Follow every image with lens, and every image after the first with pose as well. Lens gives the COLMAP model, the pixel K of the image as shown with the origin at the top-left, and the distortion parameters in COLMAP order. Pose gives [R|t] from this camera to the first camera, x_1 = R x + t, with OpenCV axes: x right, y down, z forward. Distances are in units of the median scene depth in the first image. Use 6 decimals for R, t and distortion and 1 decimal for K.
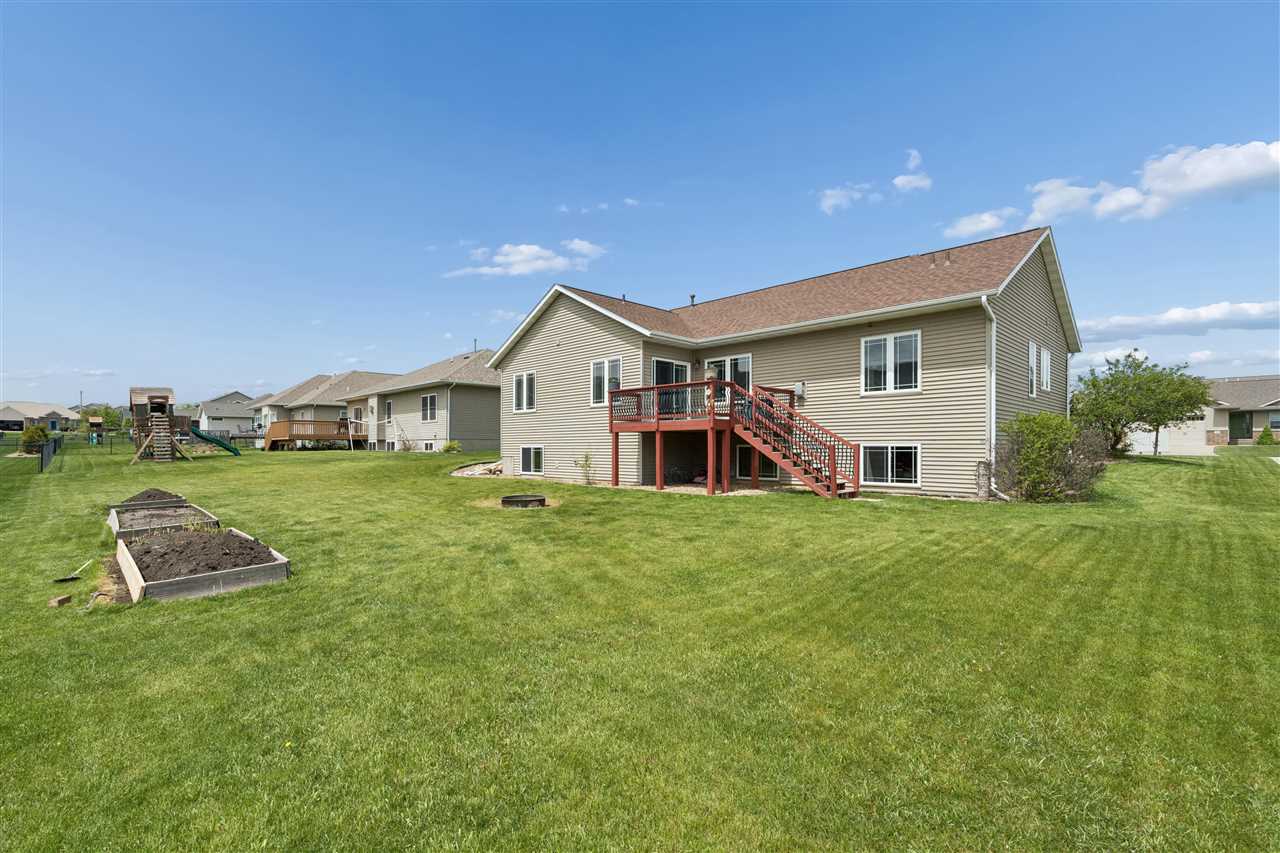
lens RADIAL K [[582.8, 0, 645.1], [0, 582.8, 426.6], [0, 0, 1]] dist [-0.002944, 0.000141]
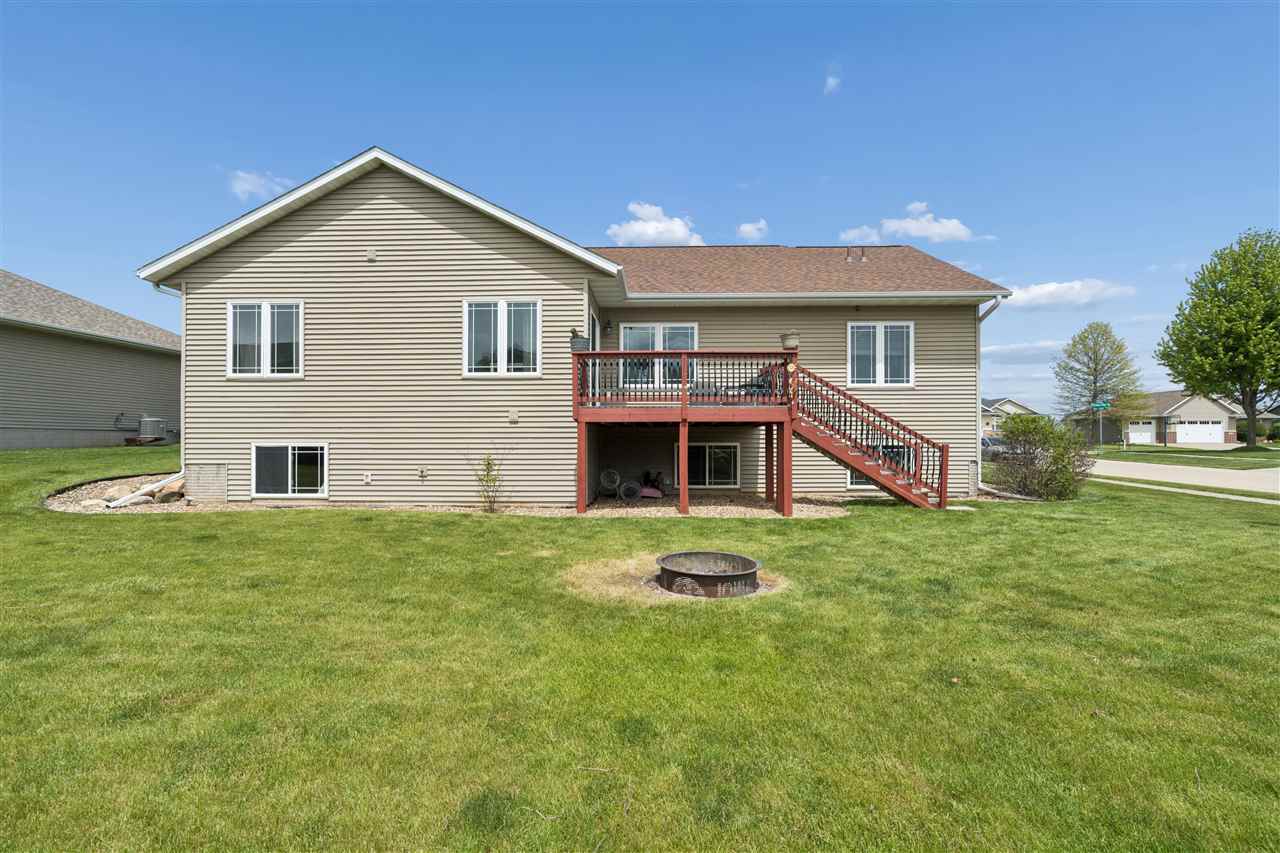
lens RADIAL K [[582.8, 0, 640.4], [0, 582.8, 422.7], [0, 0, 1]] dist [-0.002944, 0.000141]
pose [[0.728210, 0.022505, 0.684985, -0.400833], [-0.026482, 0.999638, -0.004690, 0.010962], [-0.684842, -0.014725, 0.728542, 0.502161]]
